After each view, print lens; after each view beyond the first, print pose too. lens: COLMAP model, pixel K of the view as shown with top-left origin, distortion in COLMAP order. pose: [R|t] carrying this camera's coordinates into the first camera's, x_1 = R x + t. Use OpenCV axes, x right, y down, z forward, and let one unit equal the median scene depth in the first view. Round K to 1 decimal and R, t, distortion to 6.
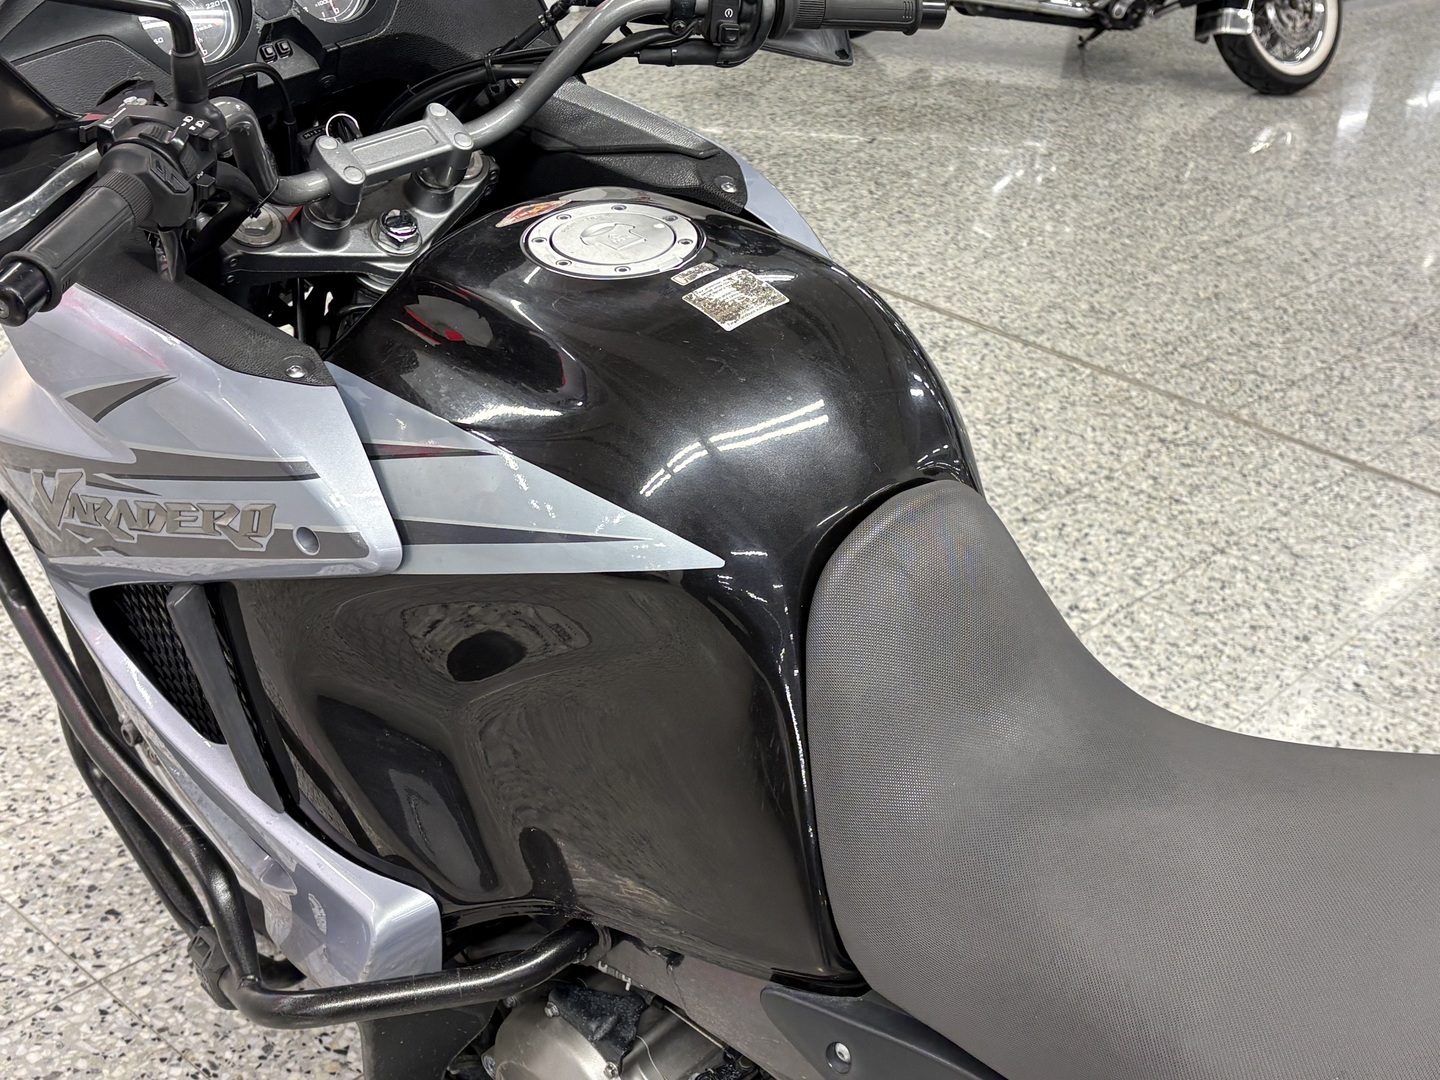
lens RADIAL K [[1865.7, 0, 714.9], [0, 1865.7, 543.8], [0, 0, 1]] dist [0.109342, 0.000000]
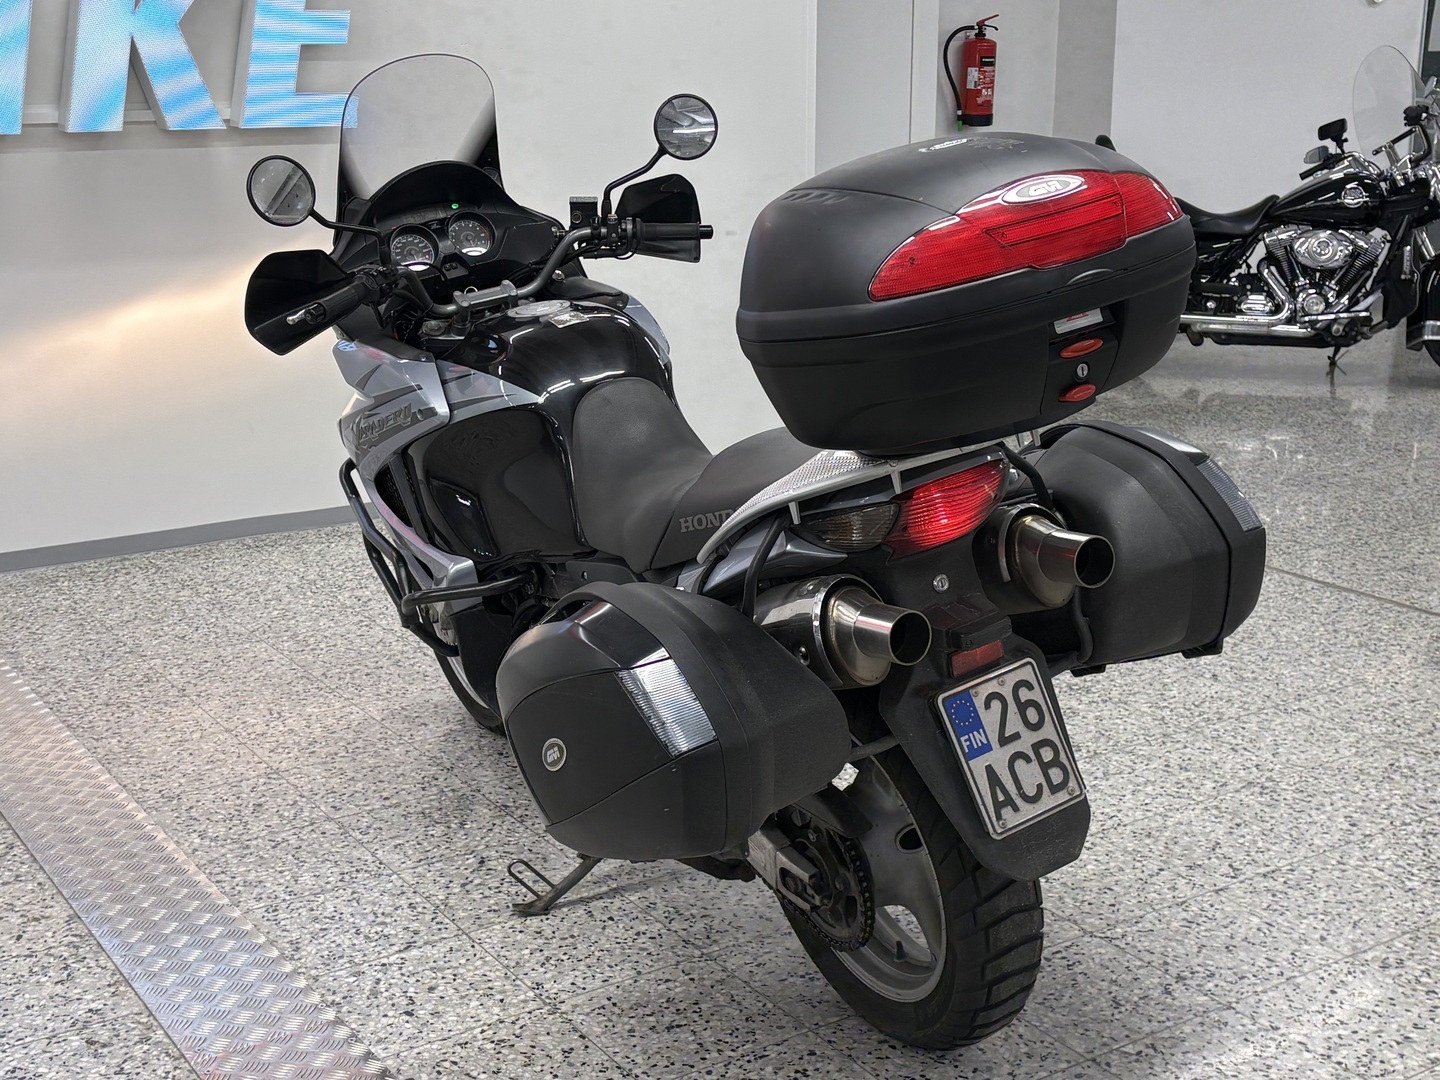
lens RADIAL K [[1865.7, 0, 722.5], [0, 1865.7, 538.1], [0, 0, 1]] dist [0.109342, 0.000000]
pose [[0.959439, -0.042438, -0.278705, 0.566817], [-0.020569, 0.975433, -0.219335, 0.450441], [0.281166, 0.216171, 0.934995, -0.829623]]
